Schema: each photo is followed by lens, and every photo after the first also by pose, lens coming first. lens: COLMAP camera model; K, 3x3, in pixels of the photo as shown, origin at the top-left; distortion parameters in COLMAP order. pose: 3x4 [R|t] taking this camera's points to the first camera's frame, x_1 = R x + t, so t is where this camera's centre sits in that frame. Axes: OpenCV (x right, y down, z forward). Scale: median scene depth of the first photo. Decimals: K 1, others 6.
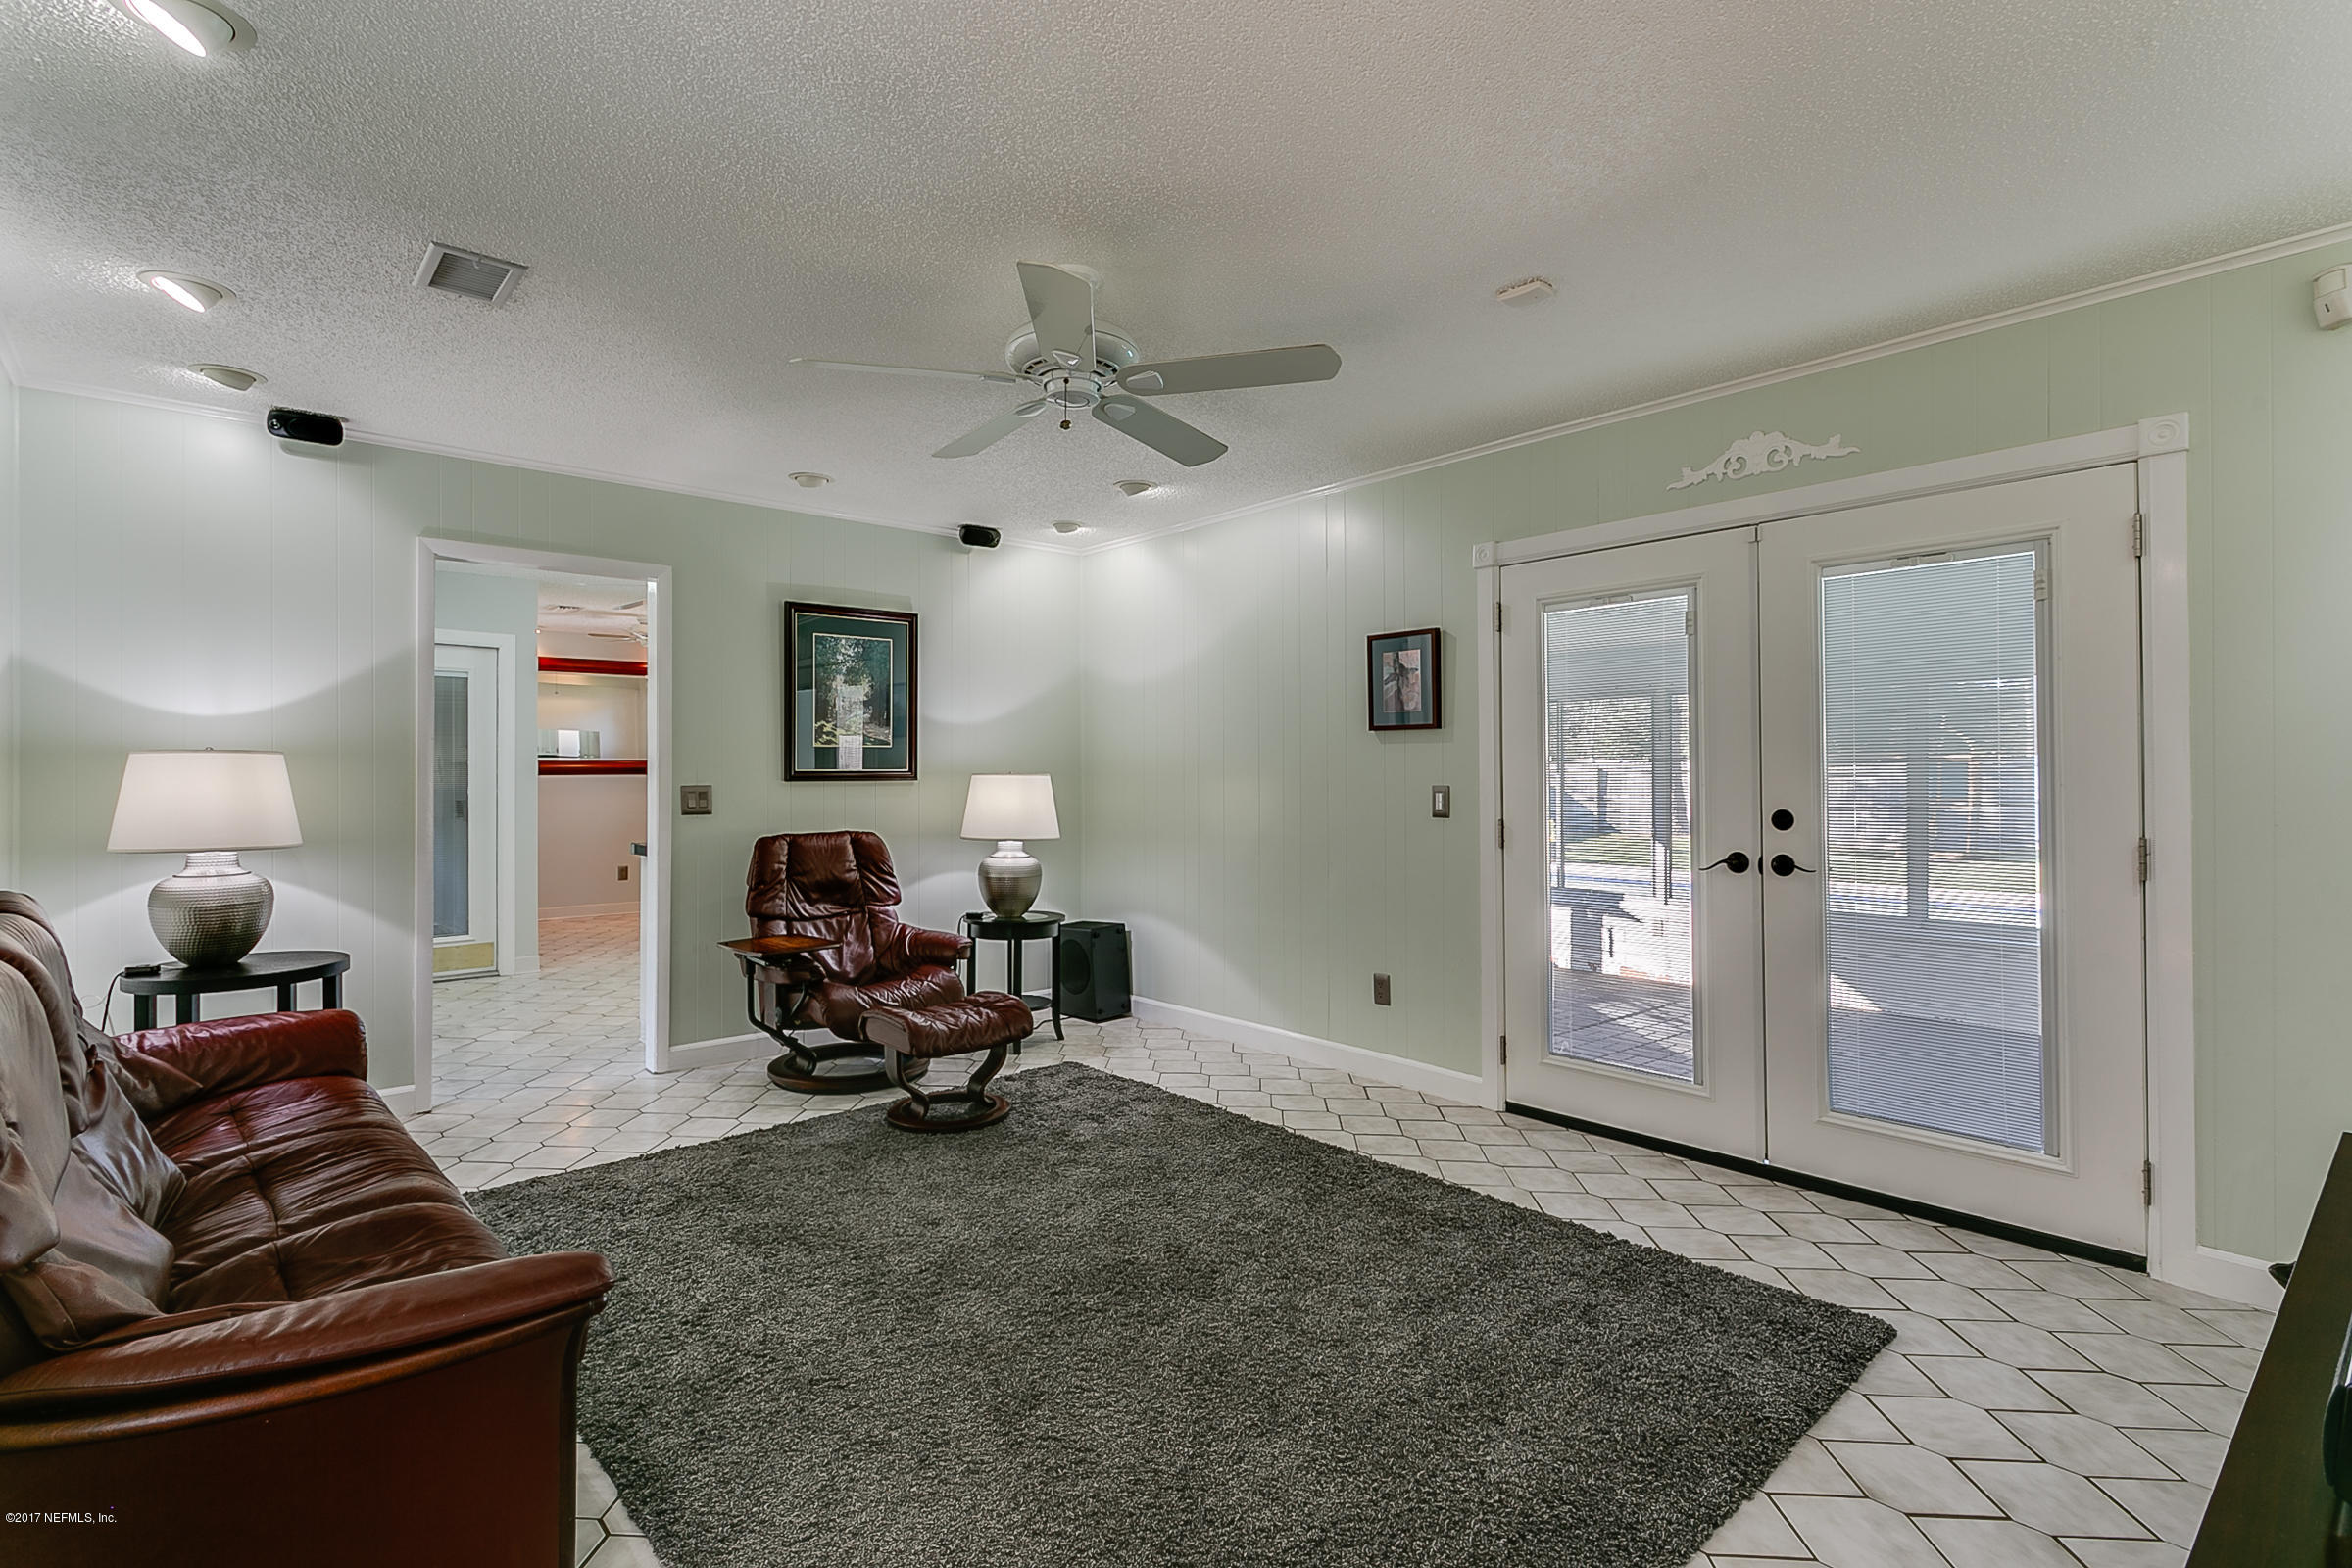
lens RADIAL K [[1127.0, 0, 1172.6], [0, 1127.0, 784.9], [0, 0, 1]] dist [0.000056, -0.000232]
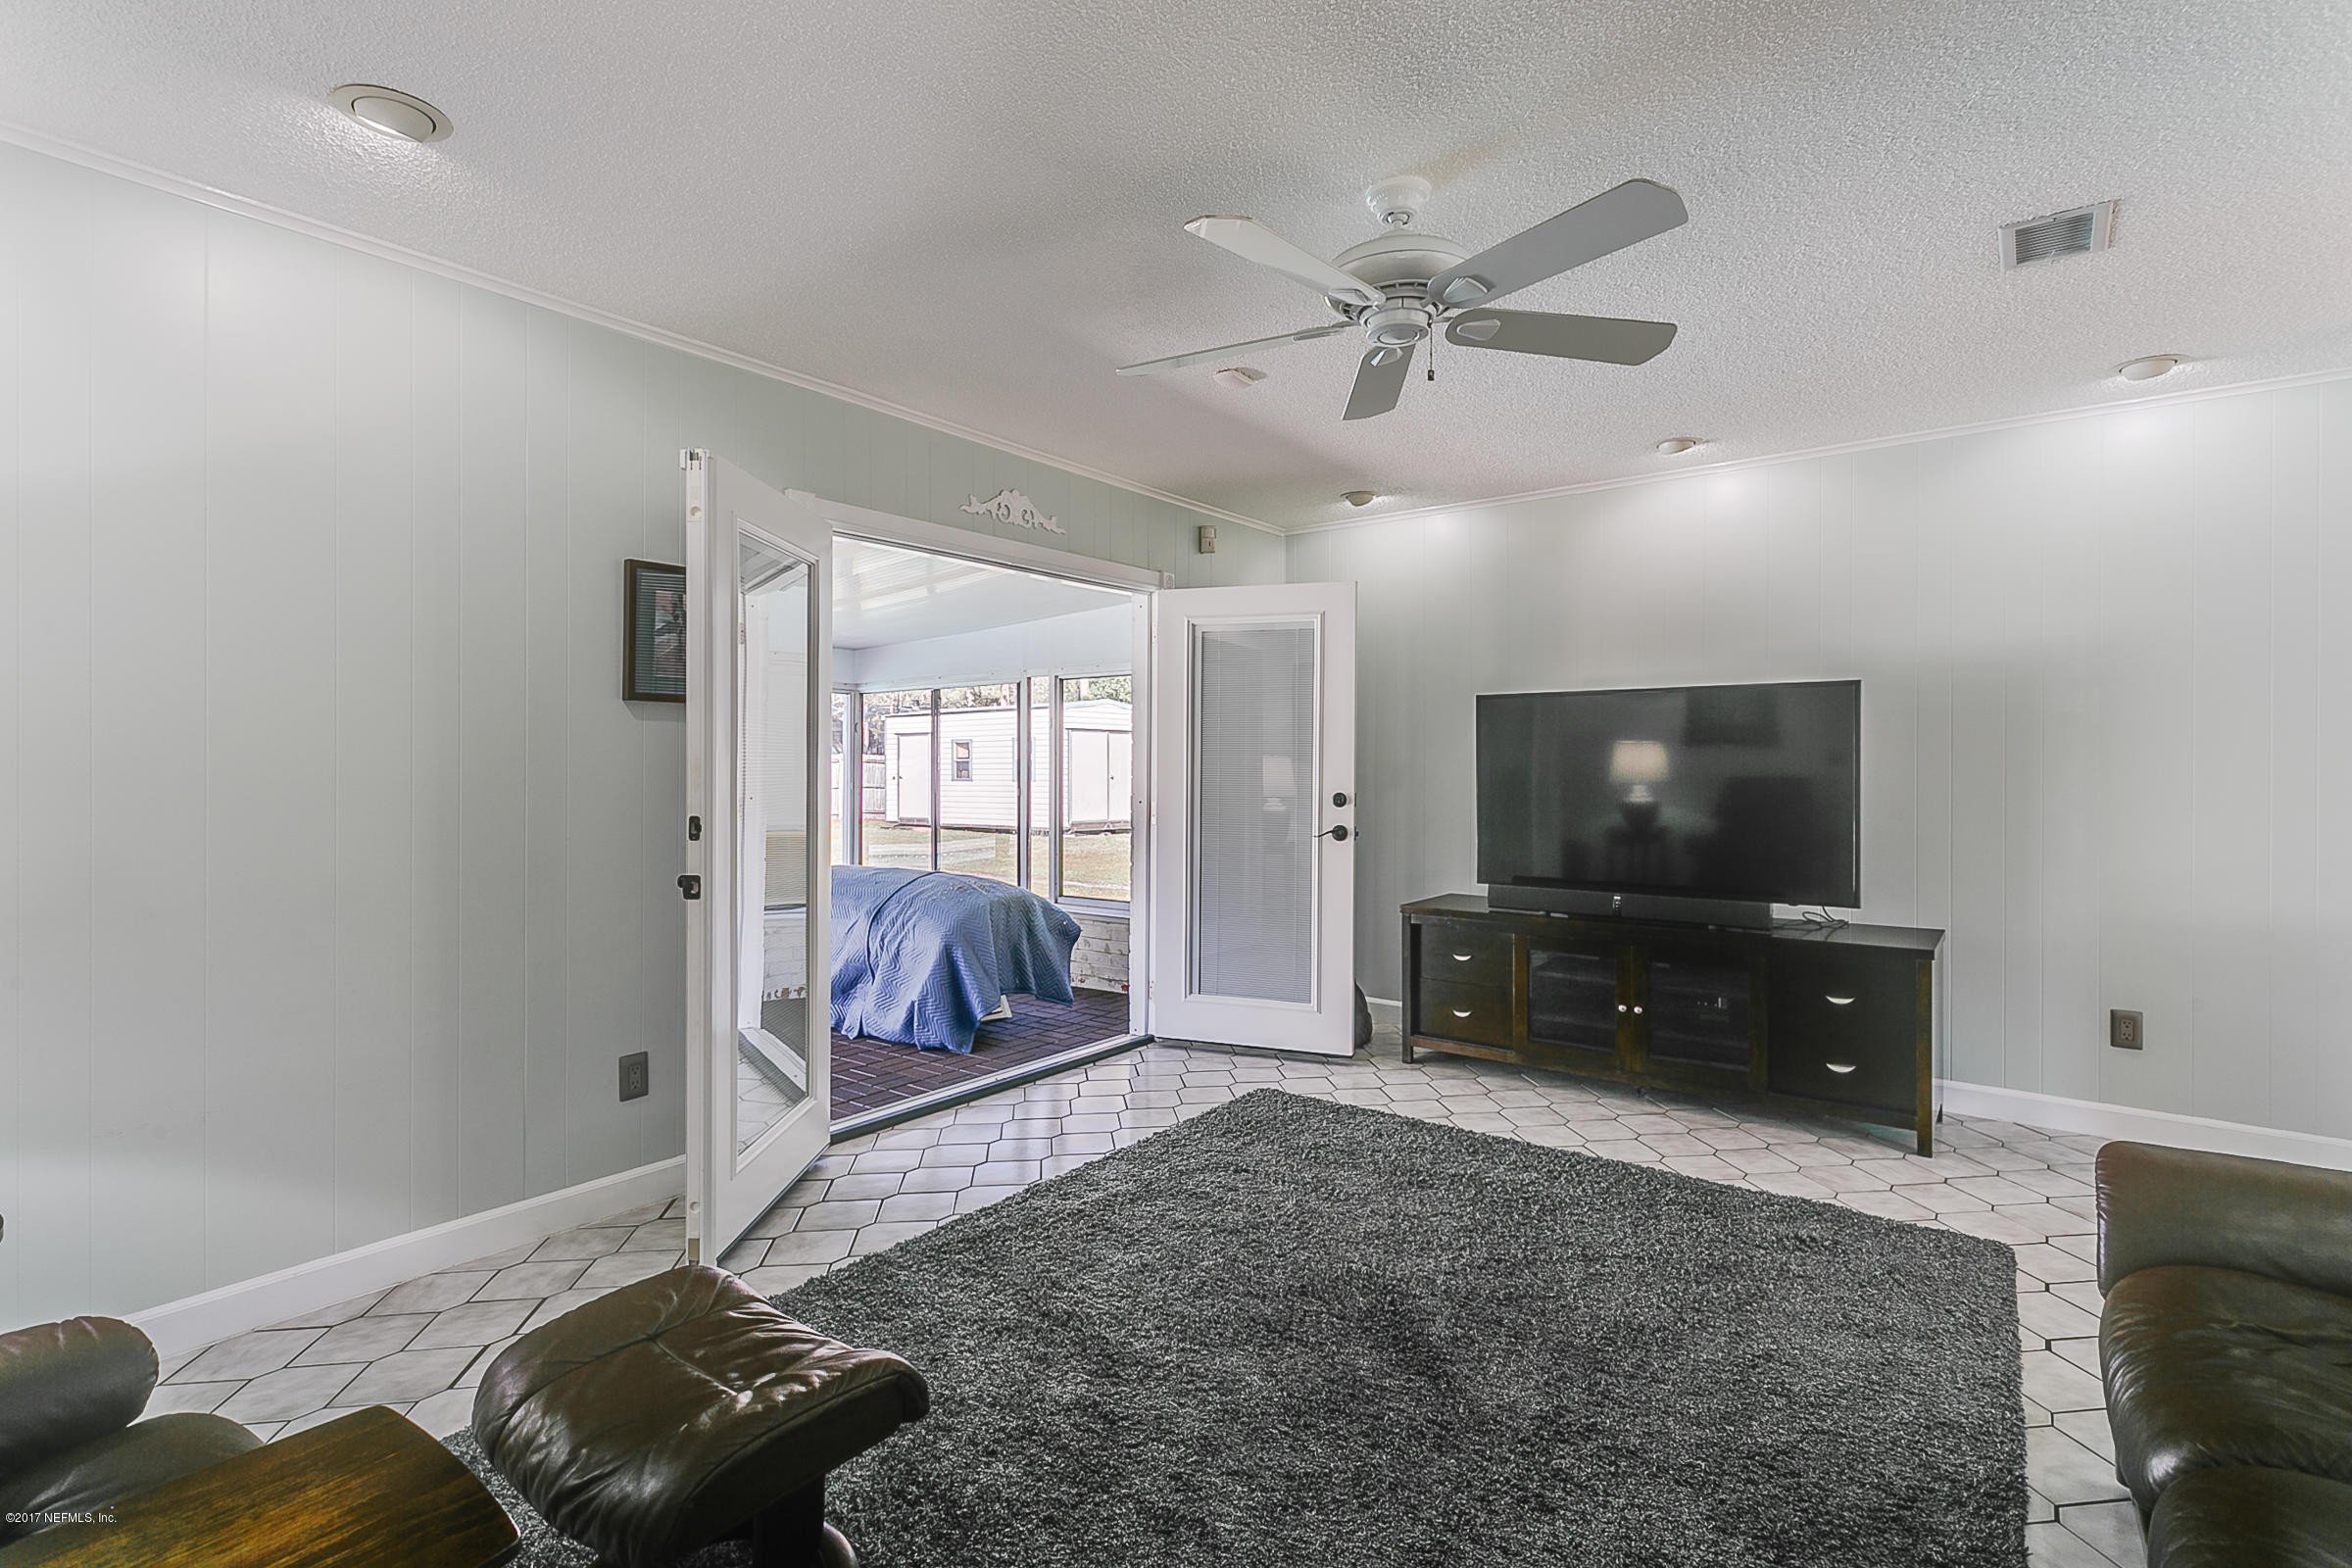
lens RADIAL K [[1145.1, 0, 1167.9], [0, 1145.1, 766.6], [0, 0, 1]] dist [0.018057, -0.009494]
pose [[-0.215454, 0.008778, 0.976475, -0.512622], [0.013776, 0.999887, -0.005948, 0.000847], [-0.976417, 0.012170, -0.215550, 0.759951]]
